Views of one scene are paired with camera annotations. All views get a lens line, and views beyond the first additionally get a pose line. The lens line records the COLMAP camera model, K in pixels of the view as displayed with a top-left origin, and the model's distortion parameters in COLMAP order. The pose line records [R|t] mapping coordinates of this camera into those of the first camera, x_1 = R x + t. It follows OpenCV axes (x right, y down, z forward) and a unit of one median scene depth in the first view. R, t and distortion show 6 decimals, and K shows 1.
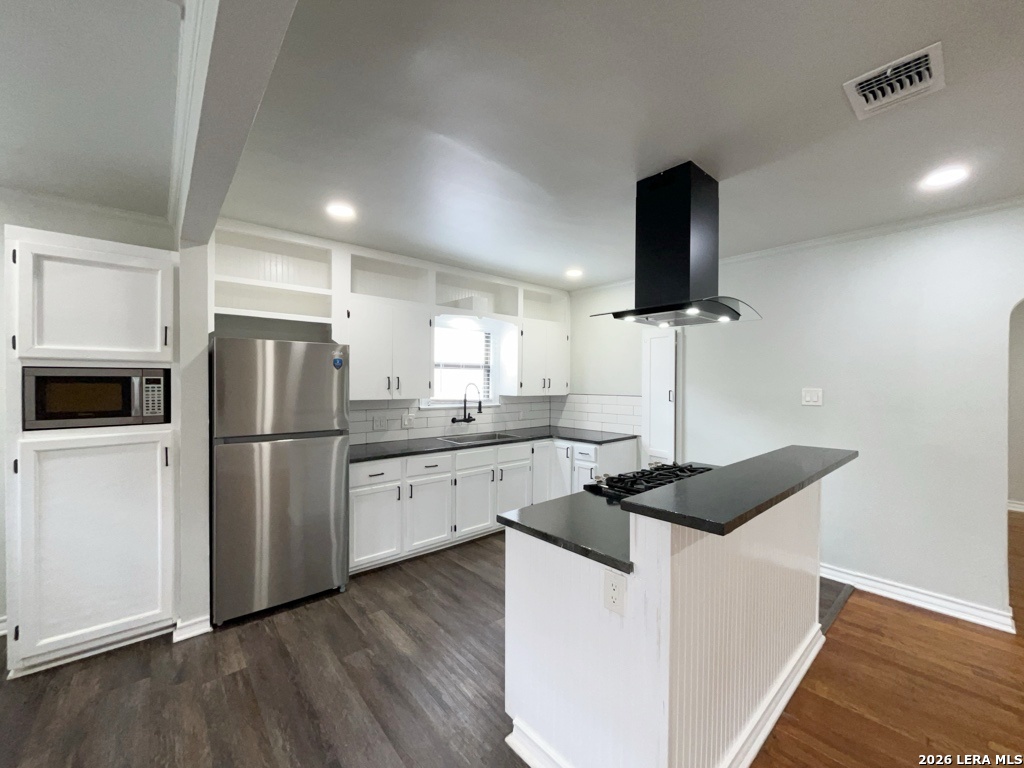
lens RADIAL K [[415.2, 0, 516.4], [0, 415.2, 383.5], [0, 0, 1]] dist [-0.000298, -0.000993]
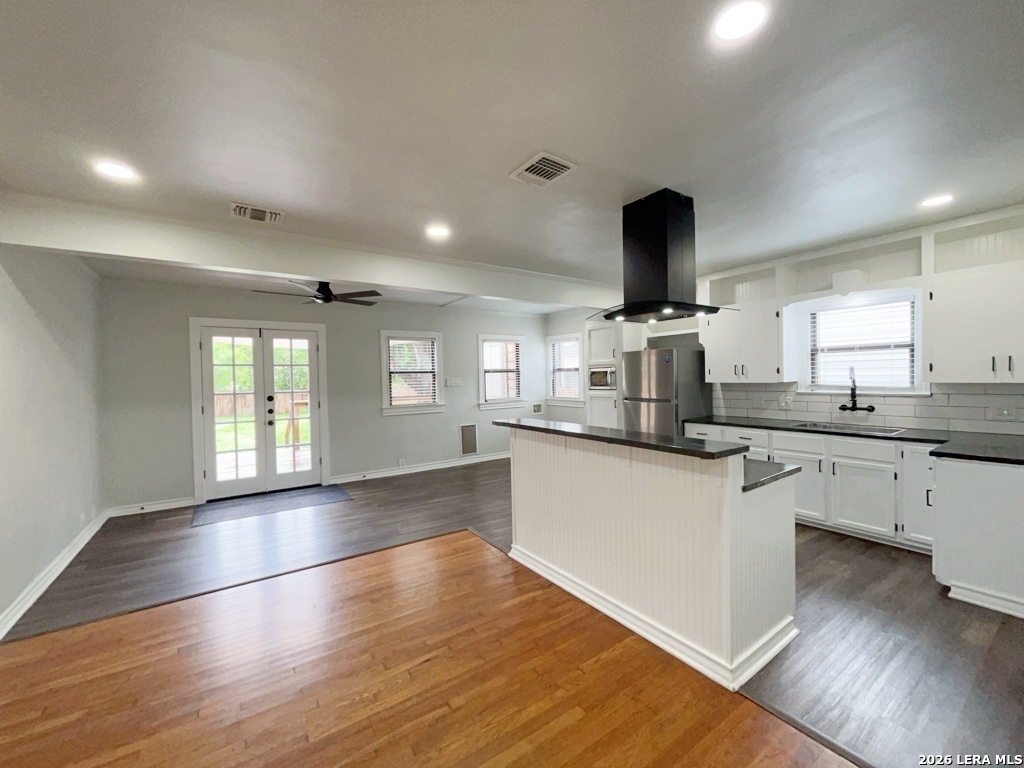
lens RADIAL K [[415.2, 0, 510.5], [0, 415.2, 383.9], [0, 0, 1]] dist [-0.000298, -0.000993]
pose [[-0.122186, 0.012824, -0.992424, 1.045951], [0.015344, 0.999821, 0.011030, 0.016544], [0.992389, -0.013880, -0.122361, 0.459278]]
